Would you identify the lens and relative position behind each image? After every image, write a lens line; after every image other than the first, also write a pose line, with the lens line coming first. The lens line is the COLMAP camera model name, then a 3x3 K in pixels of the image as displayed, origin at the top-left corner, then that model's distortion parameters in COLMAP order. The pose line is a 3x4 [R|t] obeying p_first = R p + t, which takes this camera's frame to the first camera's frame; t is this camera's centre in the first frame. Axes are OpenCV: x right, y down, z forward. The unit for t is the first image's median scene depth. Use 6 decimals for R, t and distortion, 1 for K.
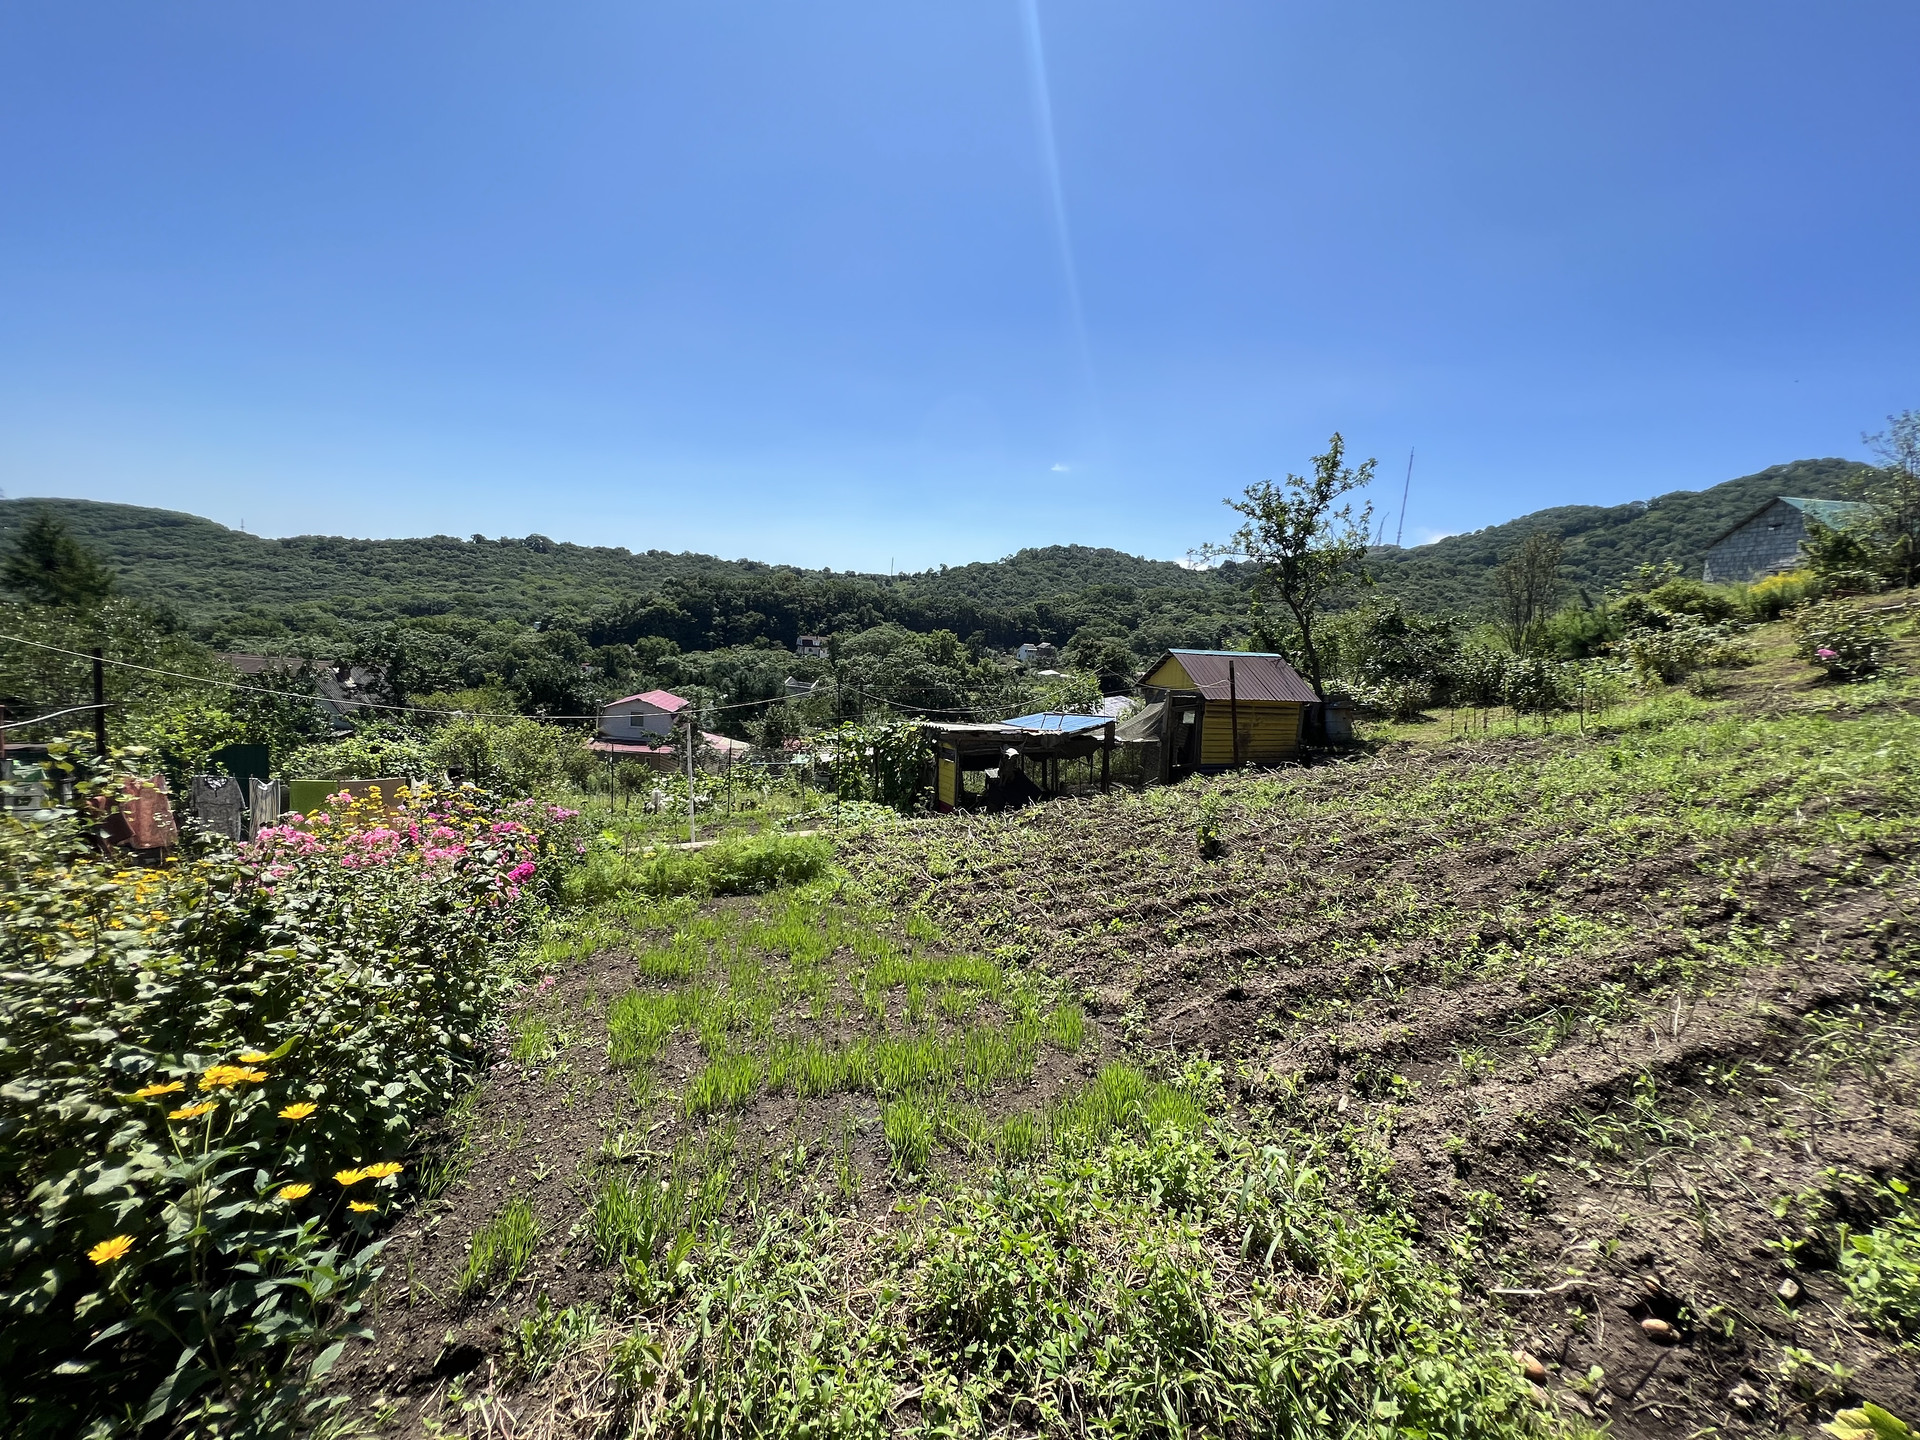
lens RADIAL K [[770.3, 0, 958.4], [0, 770.3, 715.5], [0, 0, 1]] dist [-0.002441, 0.001373]
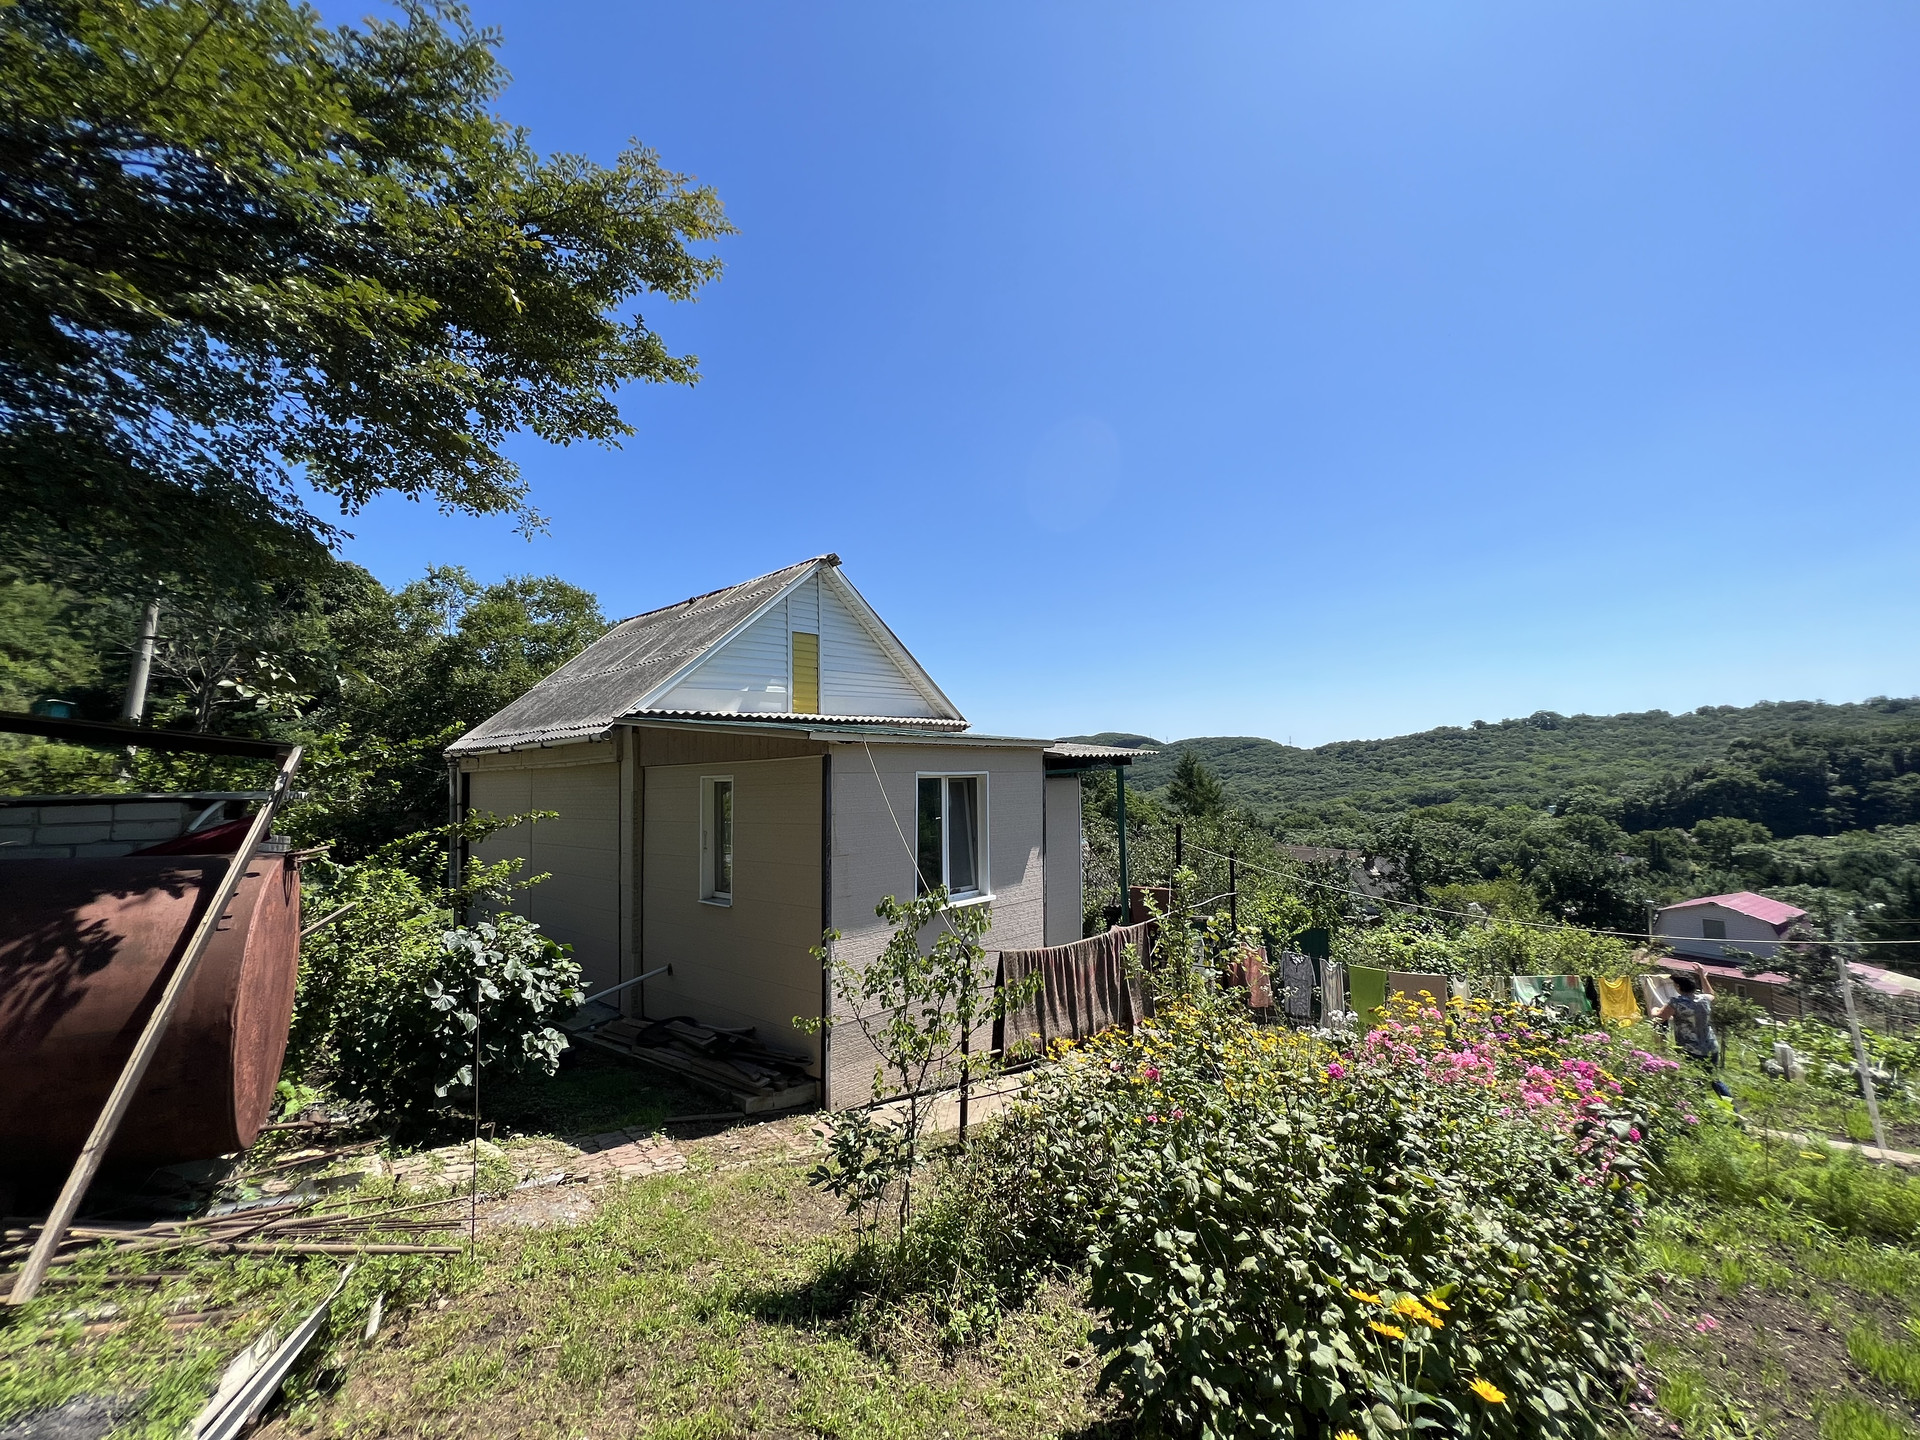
lens RADIAL K [[770.3, 0, 958.4], [0, 770.3, 715.5], [0, 0, 1]] dist [-0.002441, 0.001373]
pose [[0.406802, -0.155460, -0.900191, -0.016810], [-0.065275, 0.977948, -0.198386, -0.011217], [0.911181, 0.139464, 0.387684, -0.013741]]
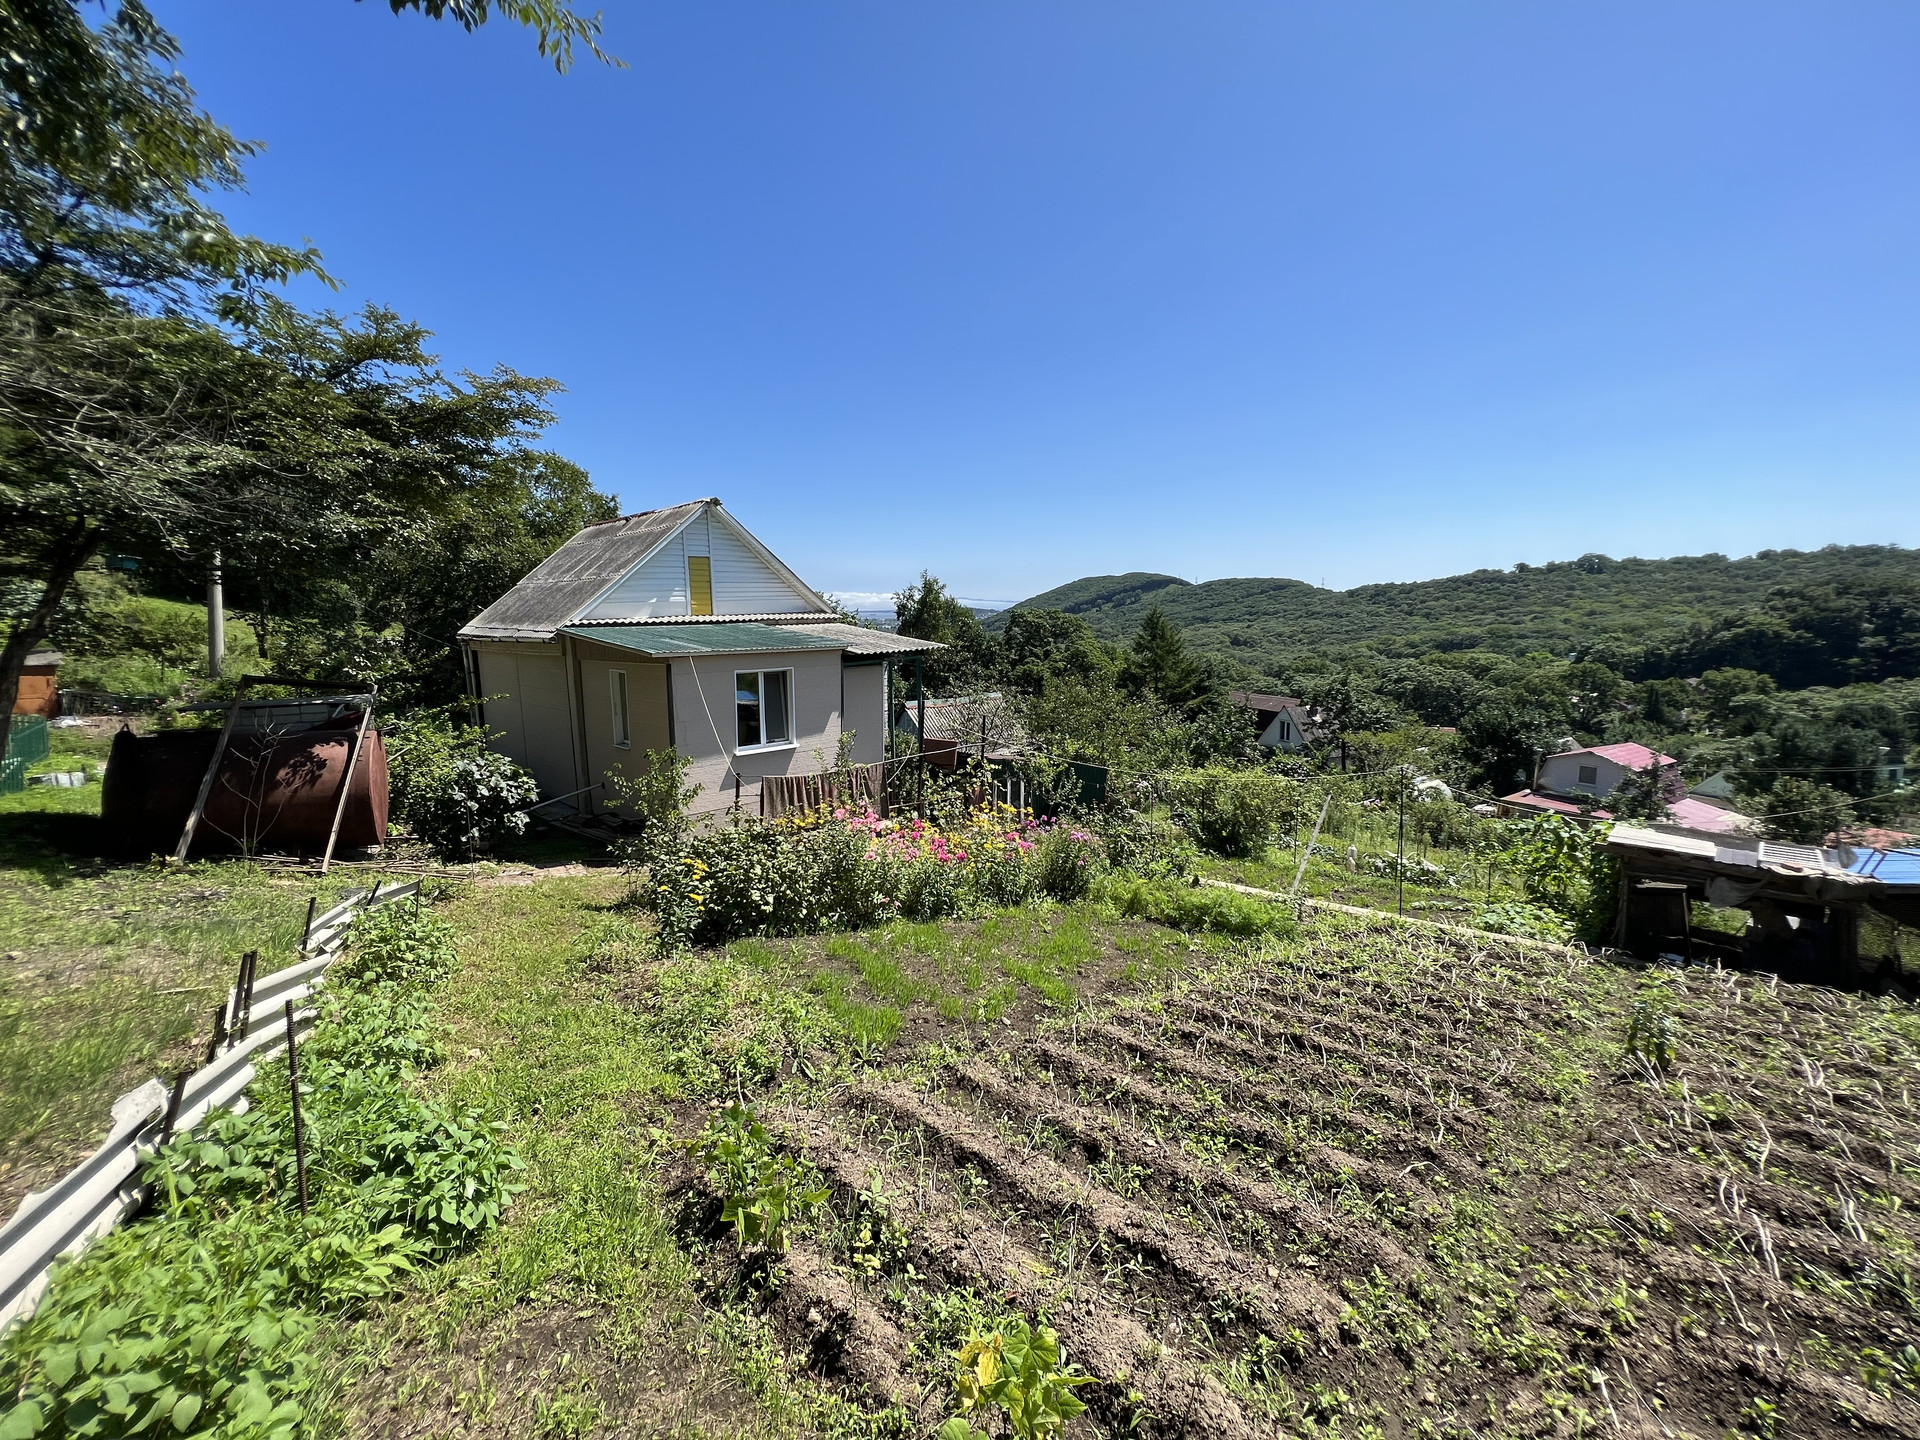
lens RADIAL K [[770.3, 0, 958.4], [0, 770.3, 715.5], [0, 0, 1]] dist [-0.002441, 0.001373]
pose [[0.377013, 0.039424, -0.925368, 0.479479], [-0.078524, 0.996857, 0.010477, -0.065847], [0.922873, 0.068714, 0.378924, 0.101311]]
